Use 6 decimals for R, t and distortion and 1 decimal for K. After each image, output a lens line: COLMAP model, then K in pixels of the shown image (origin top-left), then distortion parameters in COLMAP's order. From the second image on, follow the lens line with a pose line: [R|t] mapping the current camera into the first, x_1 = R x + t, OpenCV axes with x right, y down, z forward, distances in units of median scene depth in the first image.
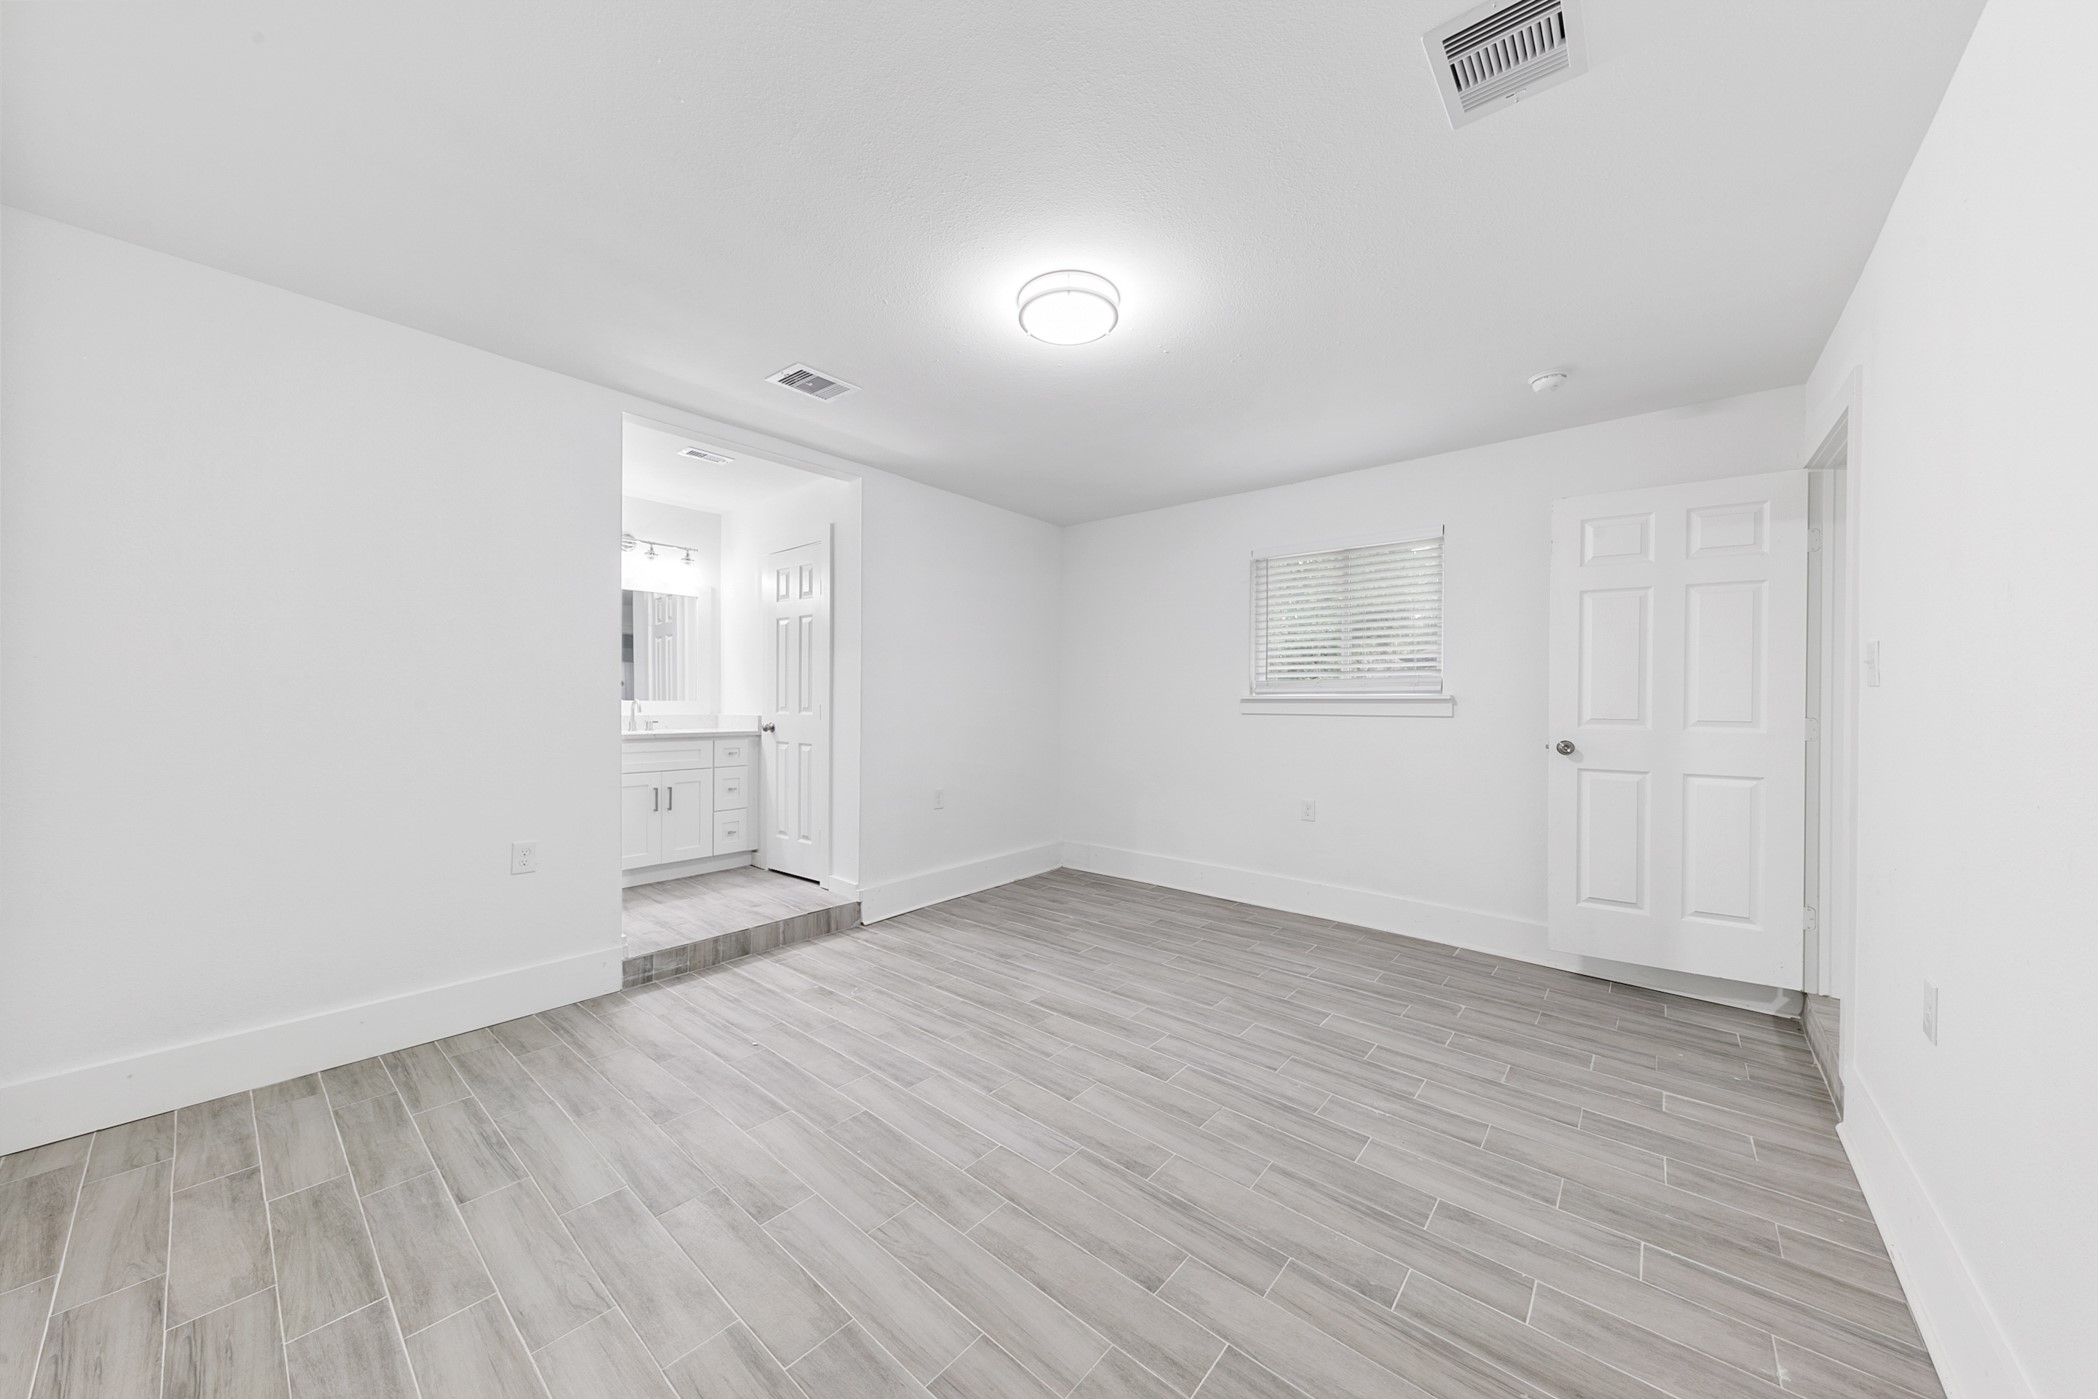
lens RADIAL K [[721.4, 0, 1043.8], [0, 721.4, 694.0], [0, 0, 1]] dist [0.001353, -0.004689]
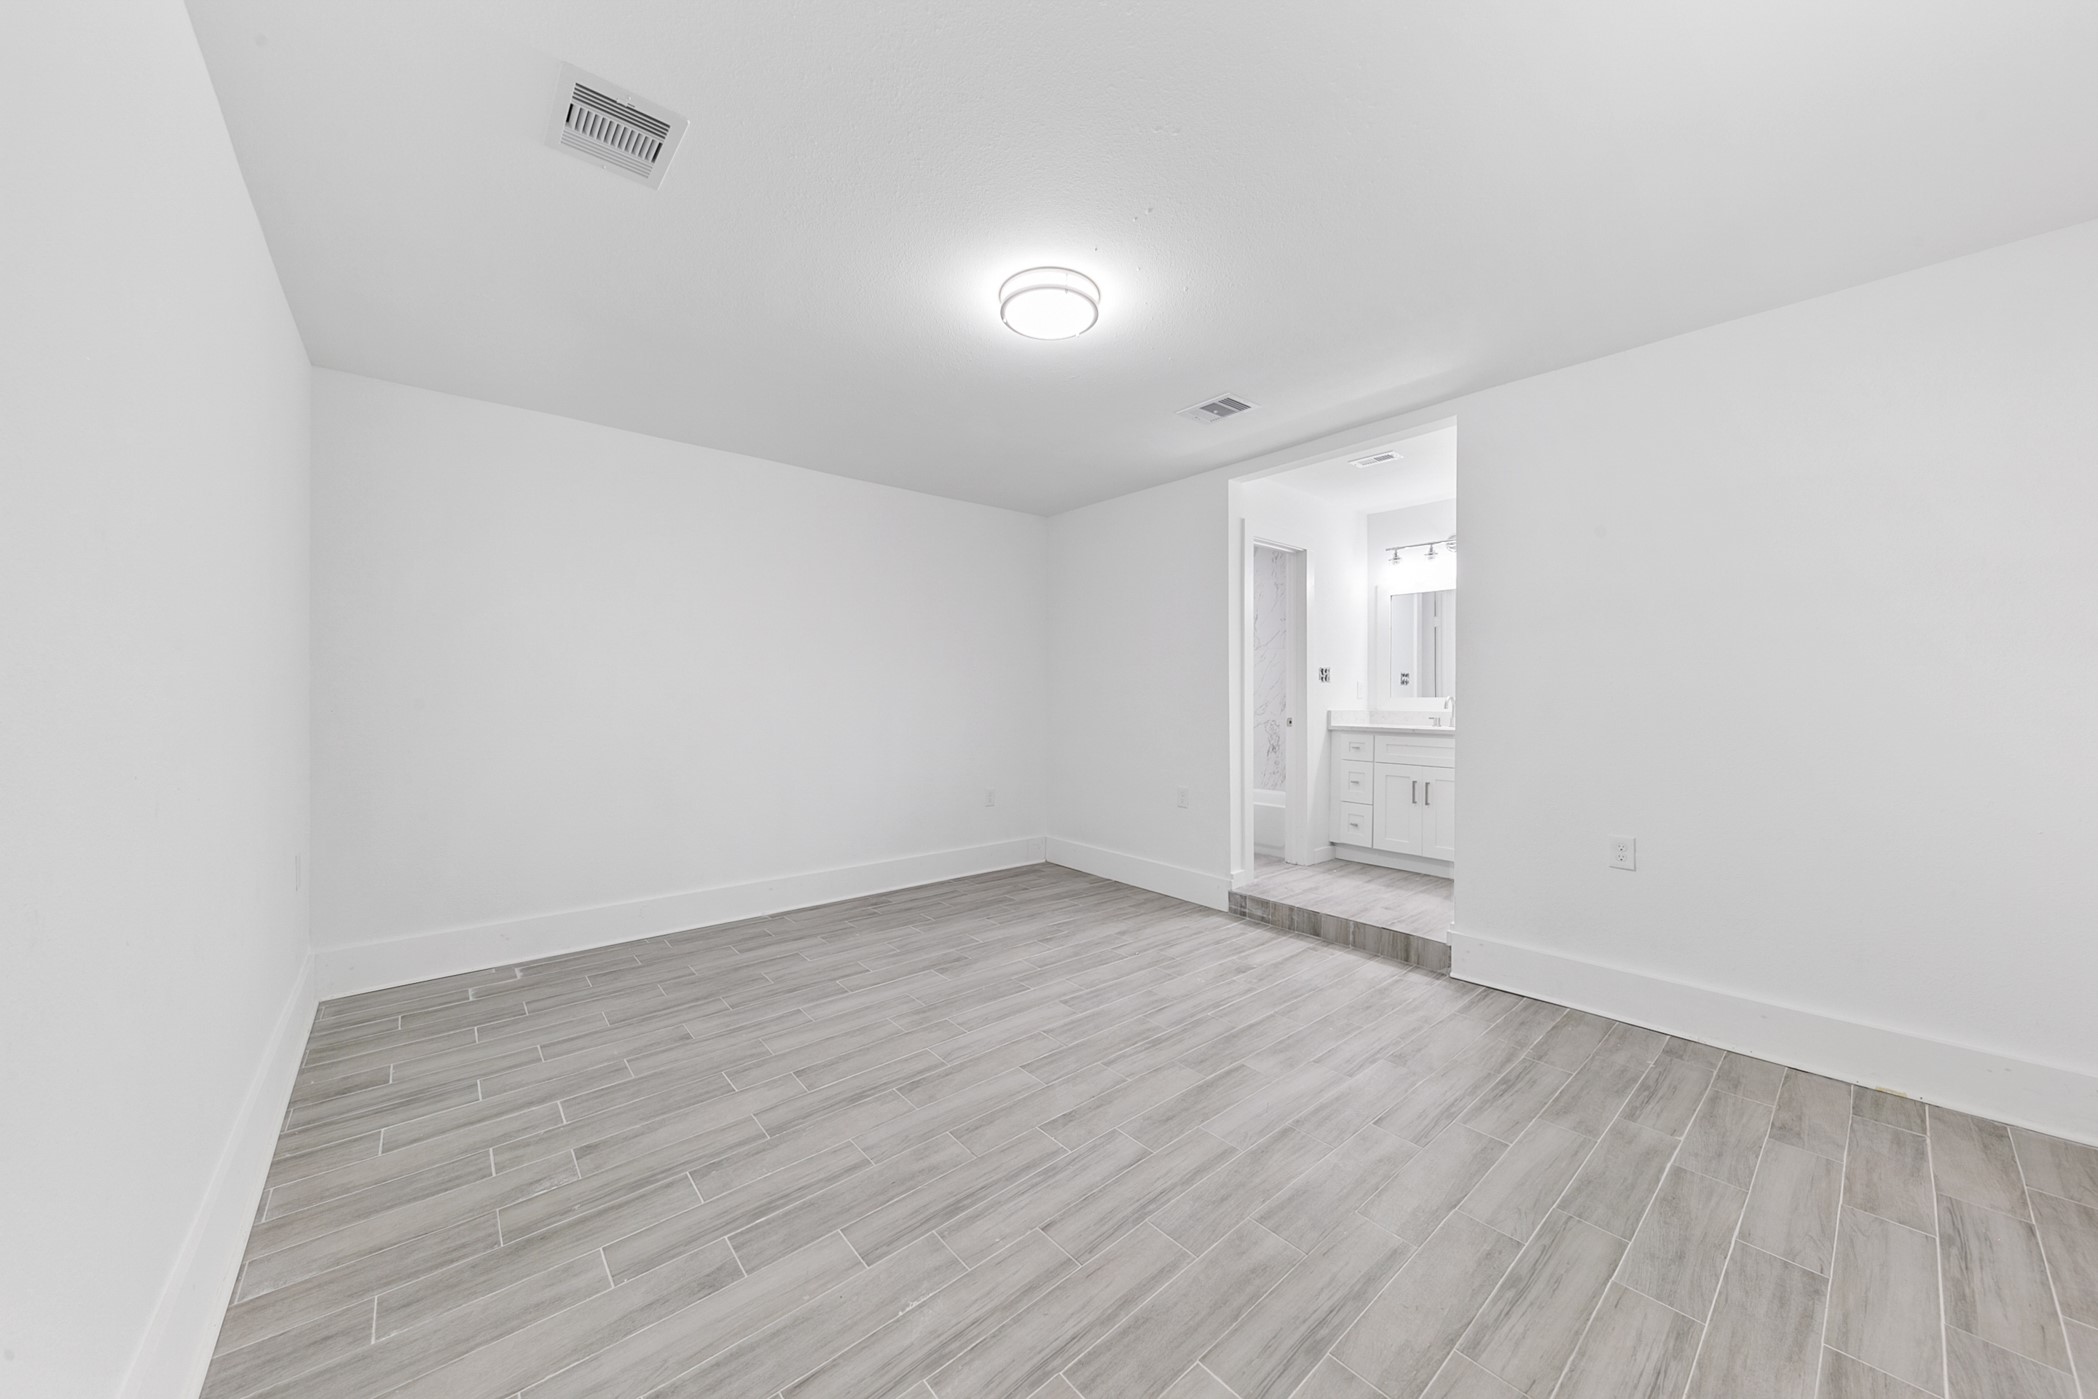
lens RADIAL K [[721.4, 0, 1043.8], [0, 721.4, 694.0], [0, 0, 1]] dist [0.001353, -0.004689]
pose [[-0.157327, -0.005333, -0.987532, 0.981115], [0.000228, 0.999985, -0.005437, 0.018134], [0.987547, -0.001081, -0.157323, 1.090055]]
